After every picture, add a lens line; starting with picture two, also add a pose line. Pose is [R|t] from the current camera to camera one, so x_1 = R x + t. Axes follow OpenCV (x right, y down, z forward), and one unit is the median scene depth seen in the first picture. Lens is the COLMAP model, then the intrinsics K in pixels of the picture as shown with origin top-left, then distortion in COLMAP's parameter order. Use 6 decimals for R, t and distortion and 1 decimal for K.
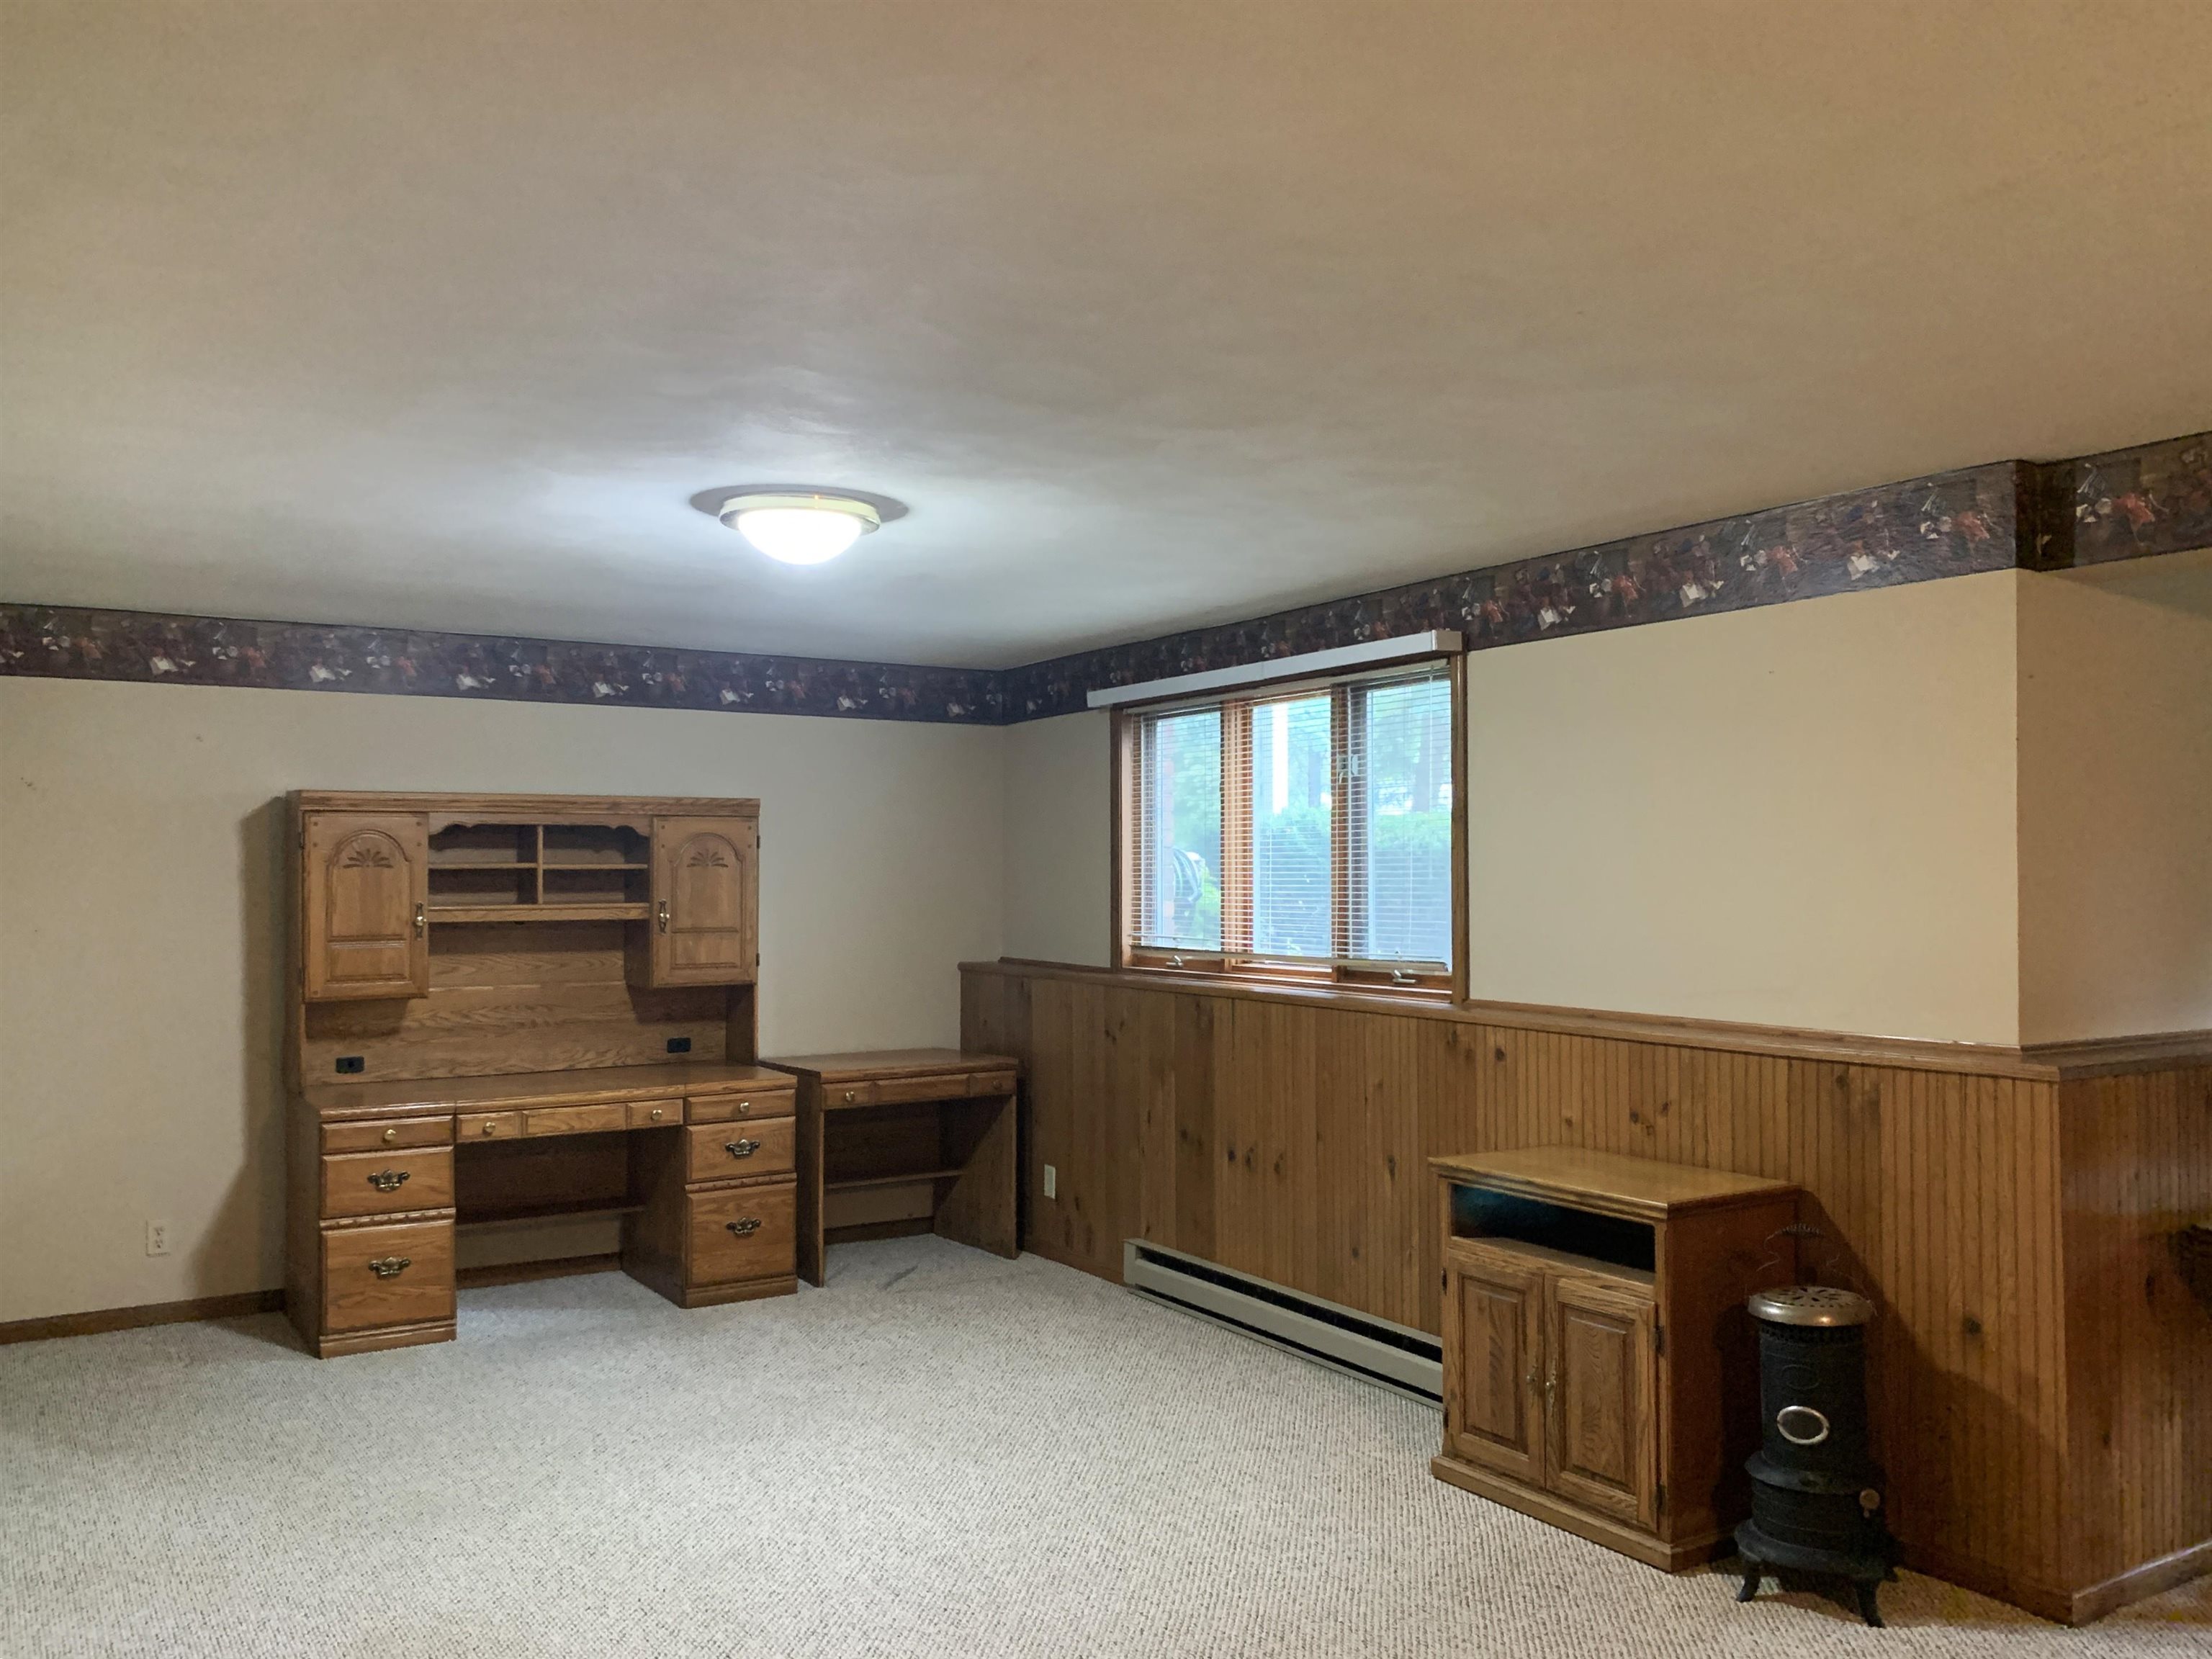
lens RADIAL K [[1734.0, 0, 1092.0], [0, 1734.0, 834.3], [0, 0, 1]] dist [0.088569, -0.136370]
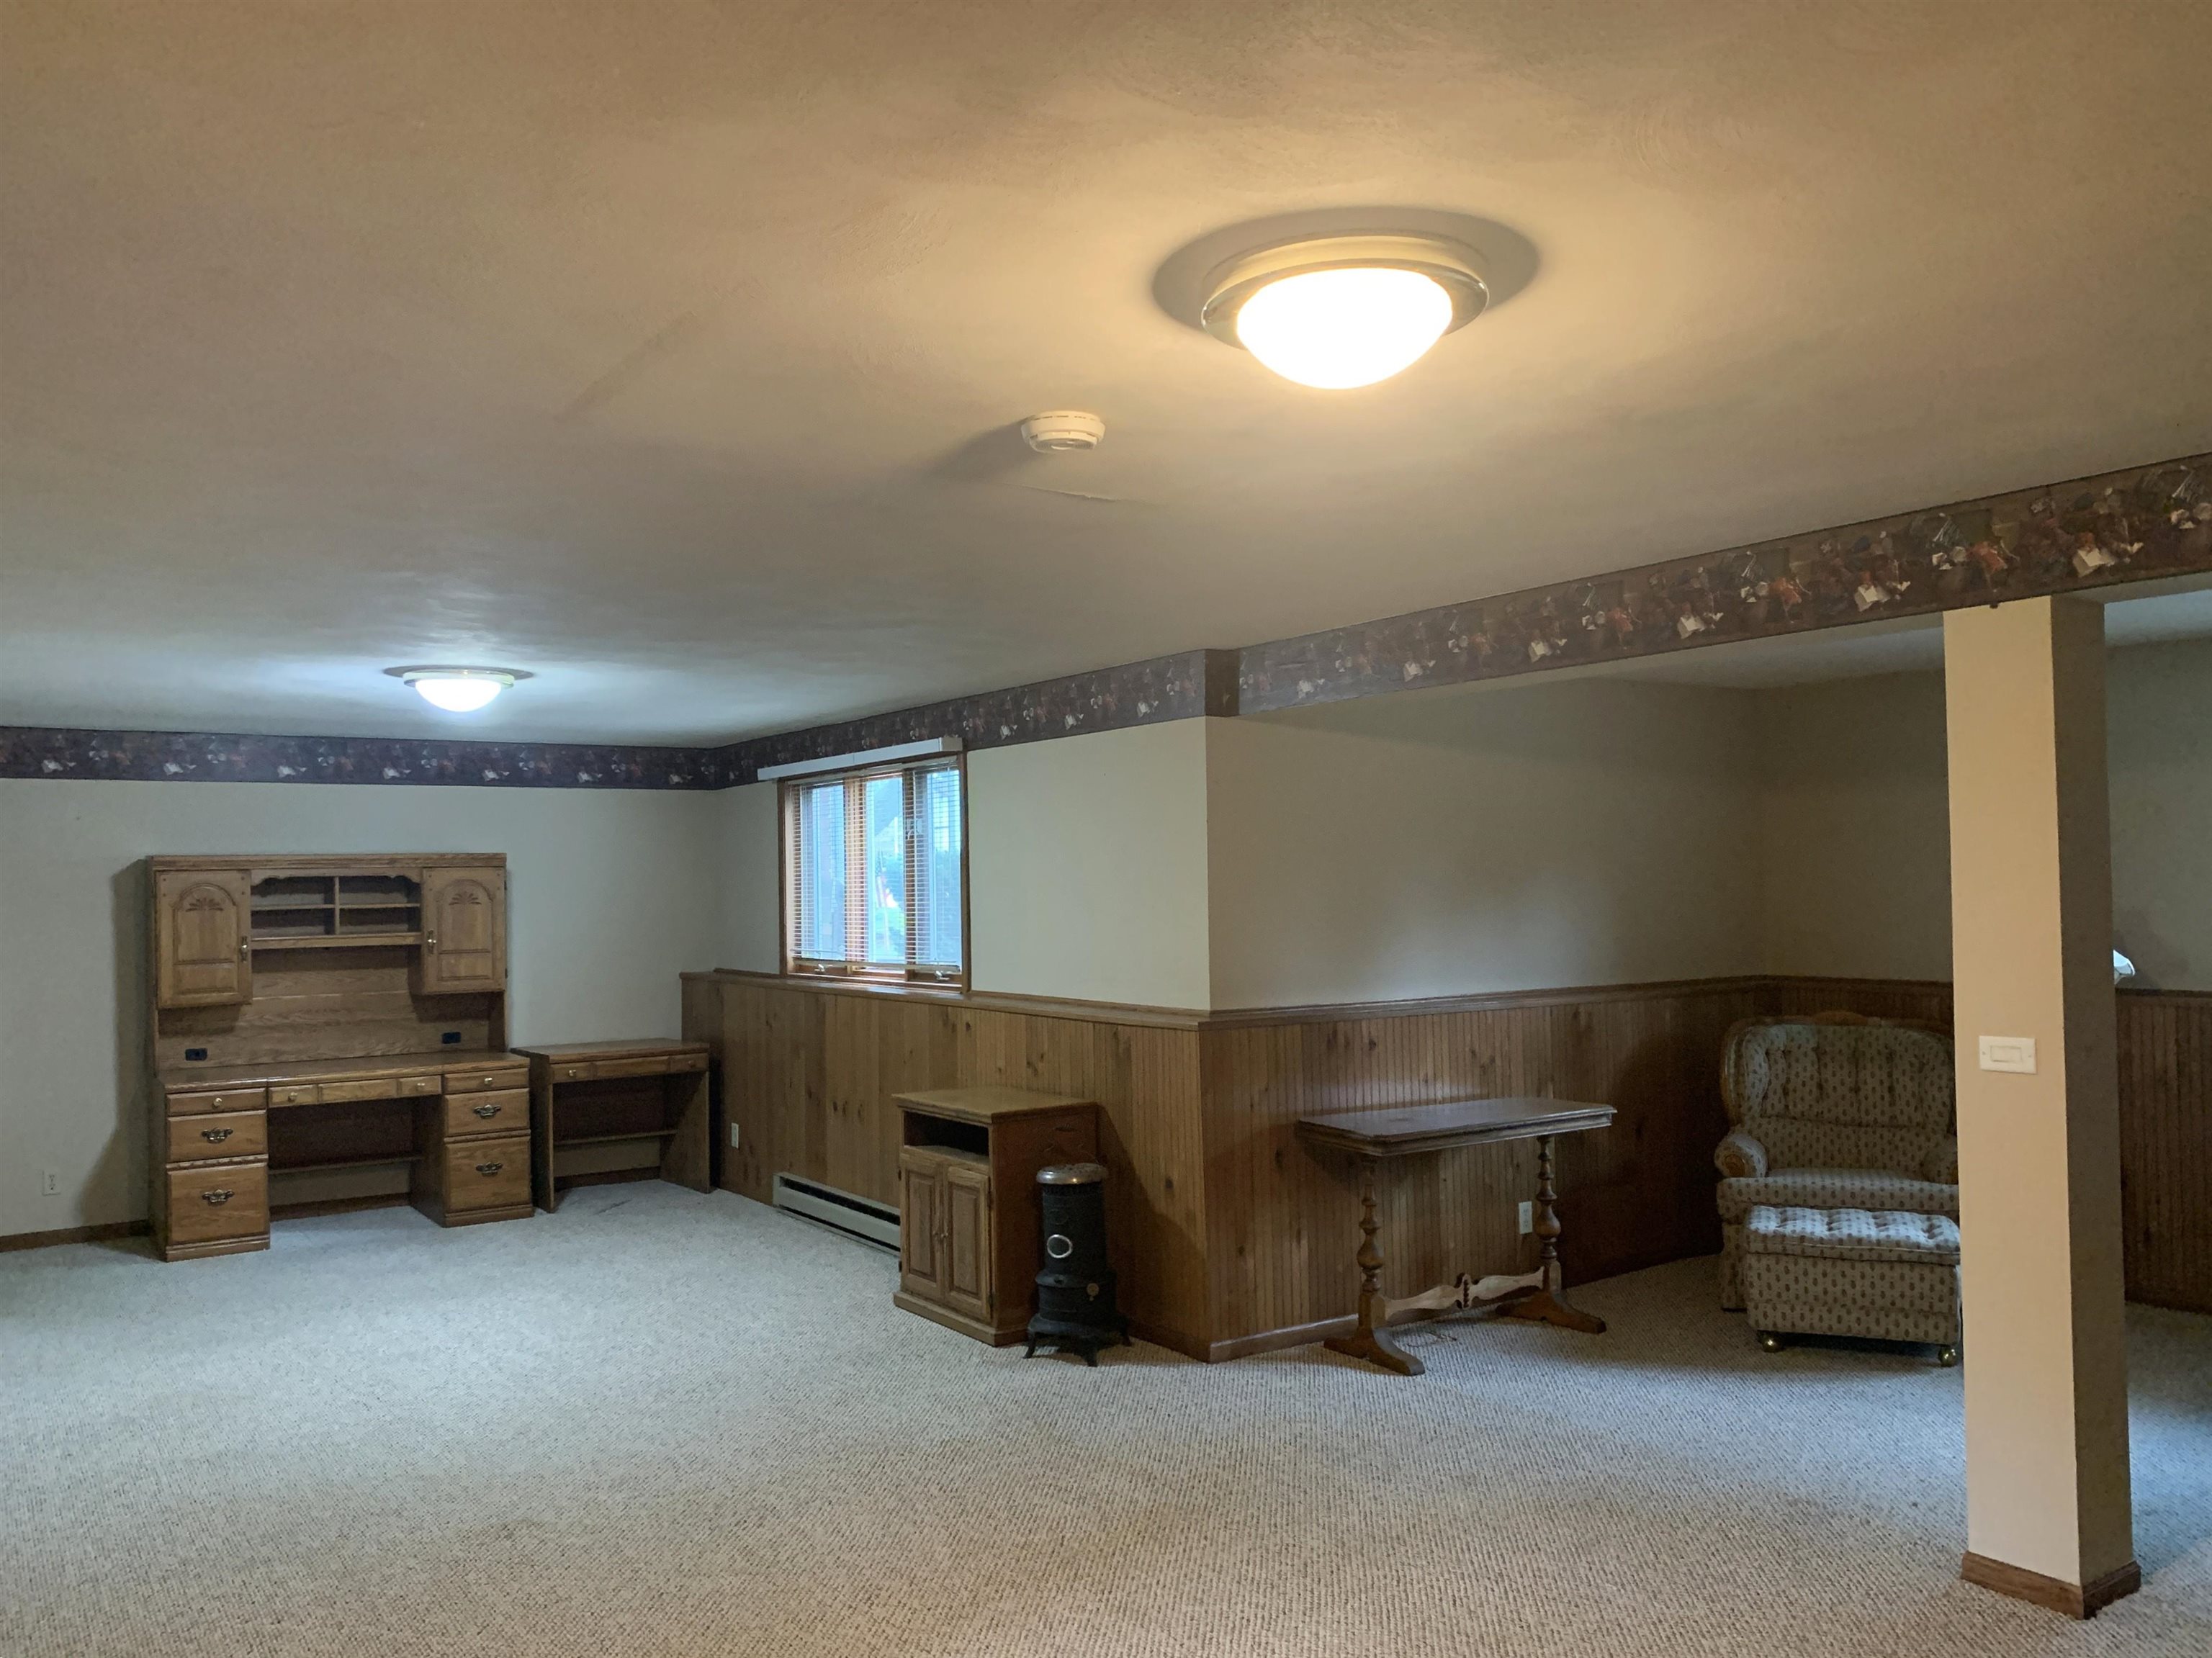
lens RADIAL K [[1590.9, 0, 1021.2], [0, 1590.9, 832.2], [0, 0, 1]] dist [0.015267, 0.001172]
pose [[0.999374, -0.014122, 0.032444, 0.182354], [0.014526, 0.999819, -0.012268, -0.017138], [-0.032265, 0.012732, 0.999398, -0.267786]]
